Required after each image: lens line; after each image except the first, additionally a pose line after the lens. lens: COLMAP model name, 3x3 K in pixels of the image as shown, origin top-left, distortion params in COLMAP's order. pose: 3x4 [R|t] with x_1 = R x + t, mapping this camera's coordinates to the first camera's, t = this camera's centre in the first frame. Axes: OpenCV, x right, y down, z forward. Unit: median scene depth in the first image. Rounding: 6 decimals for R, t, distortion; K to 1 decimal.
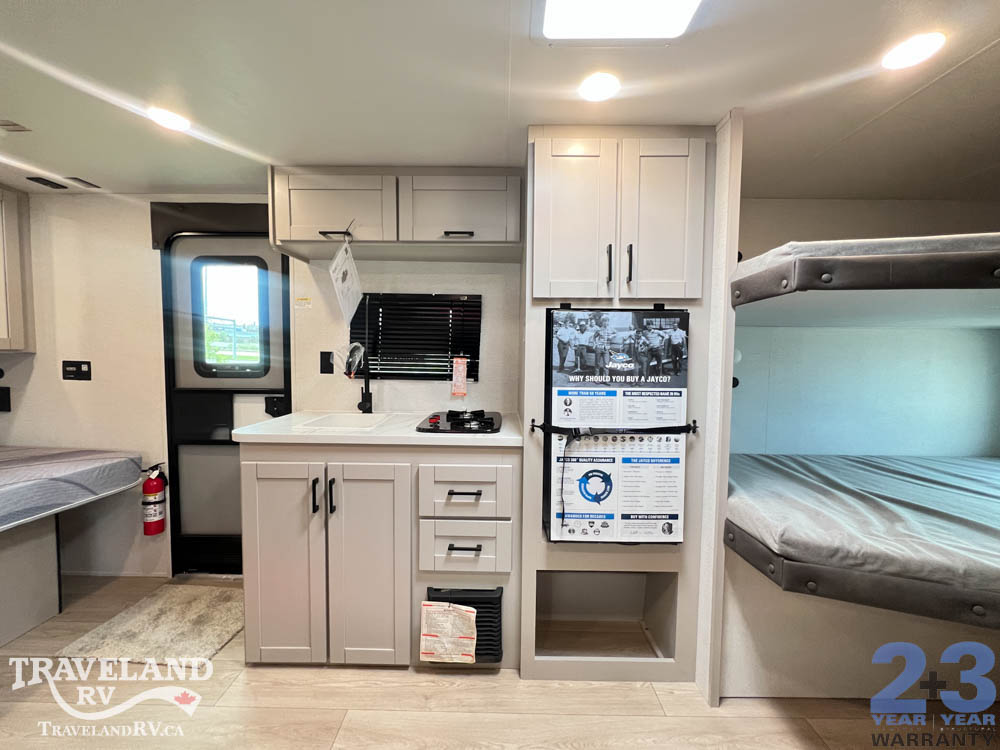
lens RADIAL K [[398.4, 0, 498.4], [0, 398.4, 374.0], [0, 0, 1]] dist [-0.000471, 0.000402]
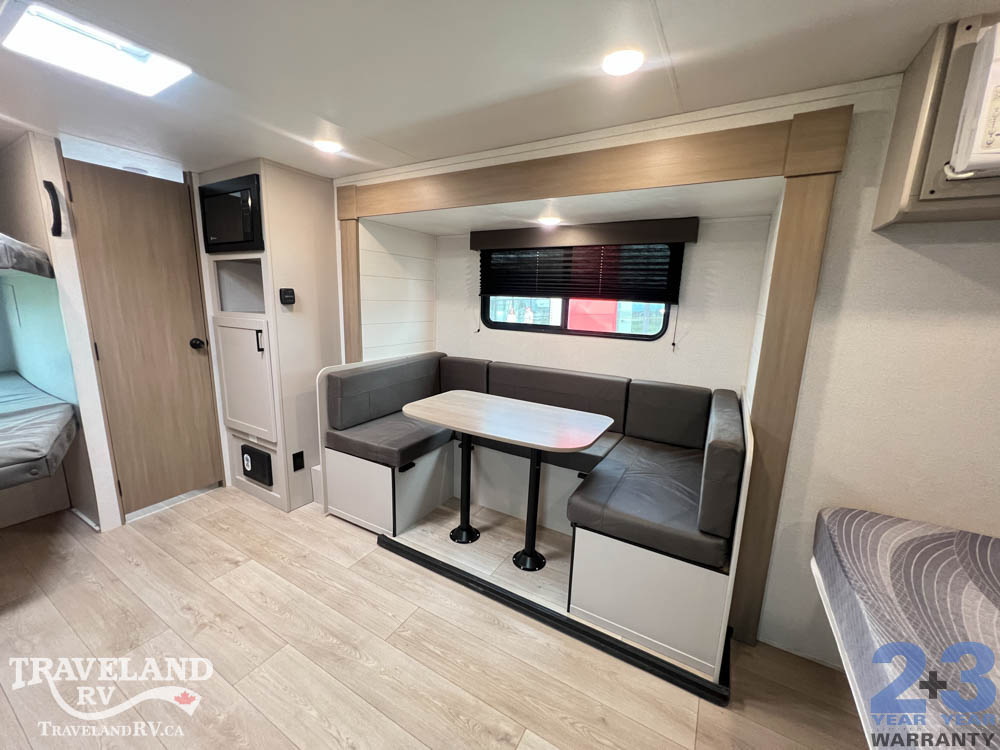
lens RADIAL K [[398.4, 0, 498.4], [0, 398.4, 374.0], [0, 0, 1]] dist [-0.000471, 0.000402]
pose [[-0.867633, -0.126935, 0.480730, -1.060015], [-0.012394, 0.972084, 0.234307, -0.146899], [-0.497051, 0.197334, -0.844985, 1.039769]]
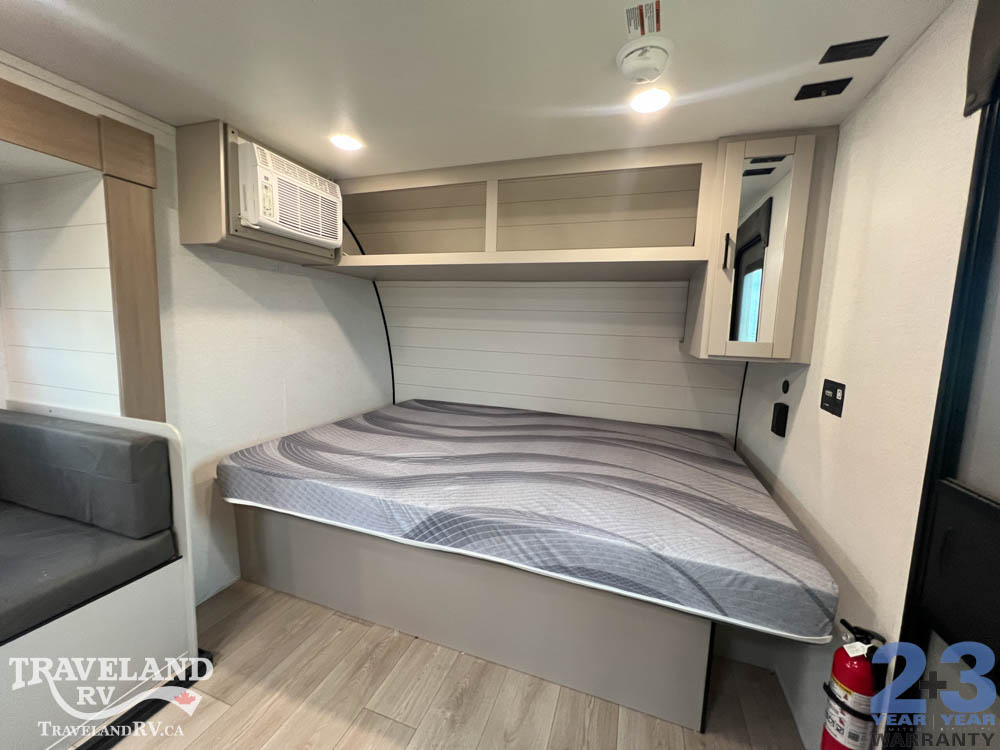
lens RADIAL K [[398.4, 0, 498.4], [0, 398.4, 374.0], [0, 0, 1]] dist [-0.000471, 0.000402]
pose [[-0.323249, 0.085475, -0.942446, -0.493892], [-0.087059, 0.989003, 0.119558, -0.107848], [0.942301, 0.120696, -0.312253, 1.063027]]
